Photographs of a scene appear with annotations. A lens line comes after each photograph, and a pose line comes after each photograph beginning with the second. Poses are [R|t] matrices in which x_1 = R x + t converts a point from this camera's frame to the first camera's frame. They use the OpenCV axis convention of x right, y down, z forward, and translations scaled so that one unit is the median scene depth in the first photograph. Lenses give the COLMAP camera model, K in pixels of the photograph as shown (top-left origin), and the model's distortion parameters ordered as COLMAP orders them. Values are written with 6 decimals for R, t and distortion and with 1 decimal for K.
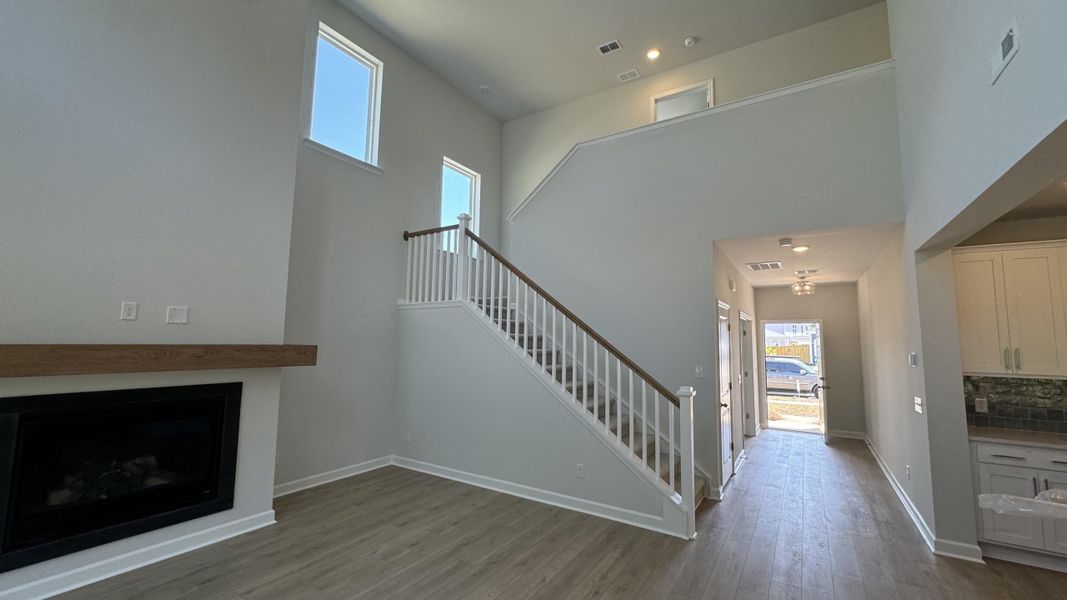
lens RADIAL K [[426.0, 0, 532.5], [0, 426.0, 300.1], [0, 0, 1]] dist [-0.004855, 0.000367]
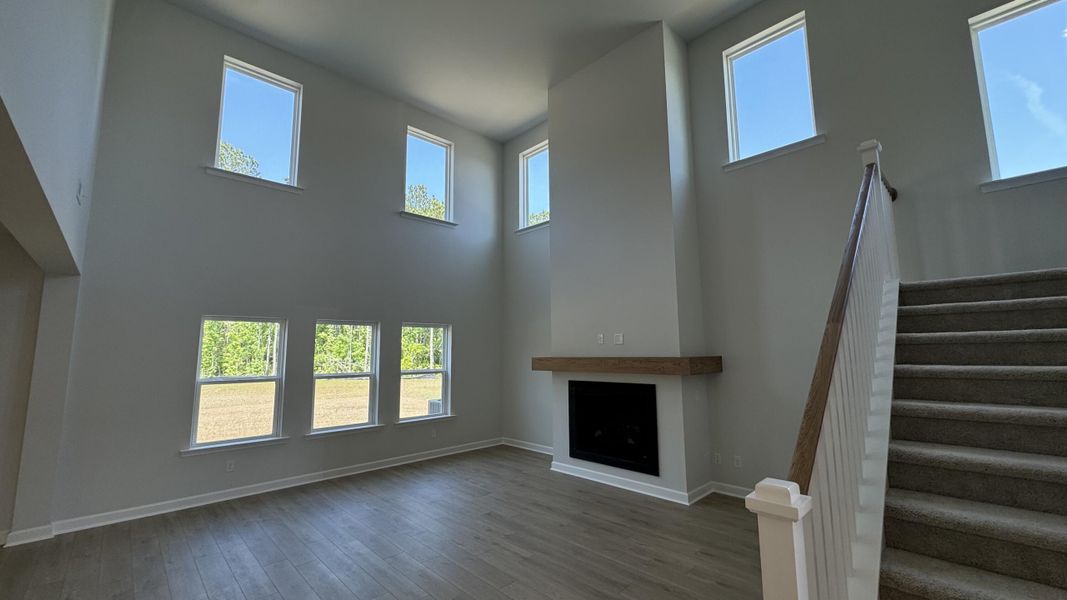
lens RADIAL K [[426.0, 0, 534.1], [0, 426.0, 298.3], [0, 0, 1]] dist [-0.004855, 0.000367]
pose [[-0.230554, -0.135913, -0.963521, 0.733843], [0.101686, 0.981410, -0.162768, 0.099693], [0.967732, -0.135503, -0.212448, 0.908470]]
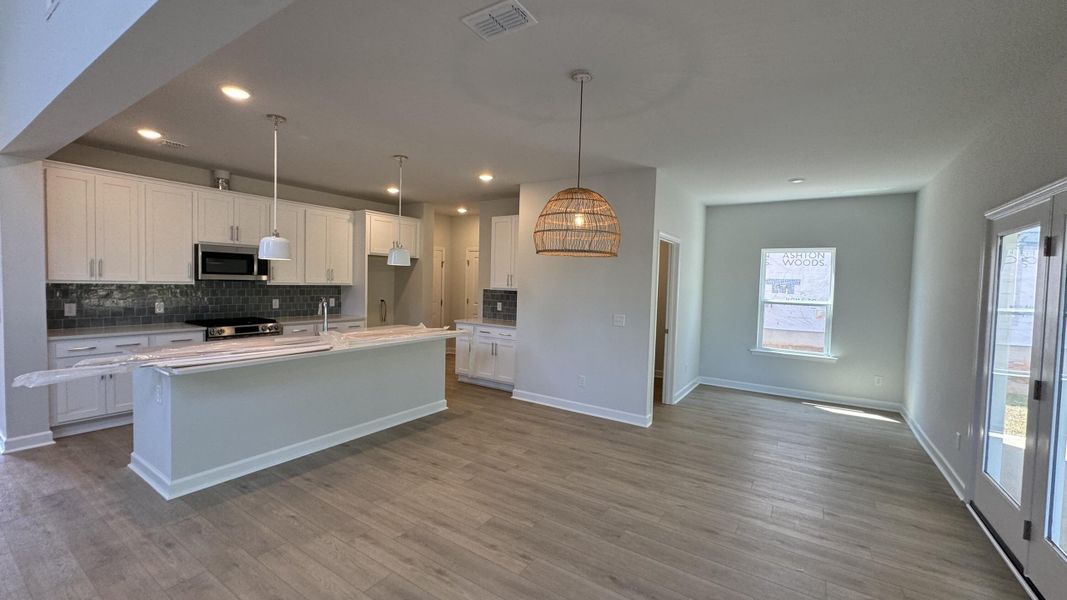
lens RADIAL K [[426.0, 0, 530.8], [0, 426.0, 298.0], [0, 0, 1]] dist [-0.004855, 0.000367]
pose [[0.017232, -0.056579, 0.998249, -0.031936], [-0.123308, 0.990656, 0.058278, 0.002728], [-0.992219, -0.124096, 0.010094, -0.210577]]
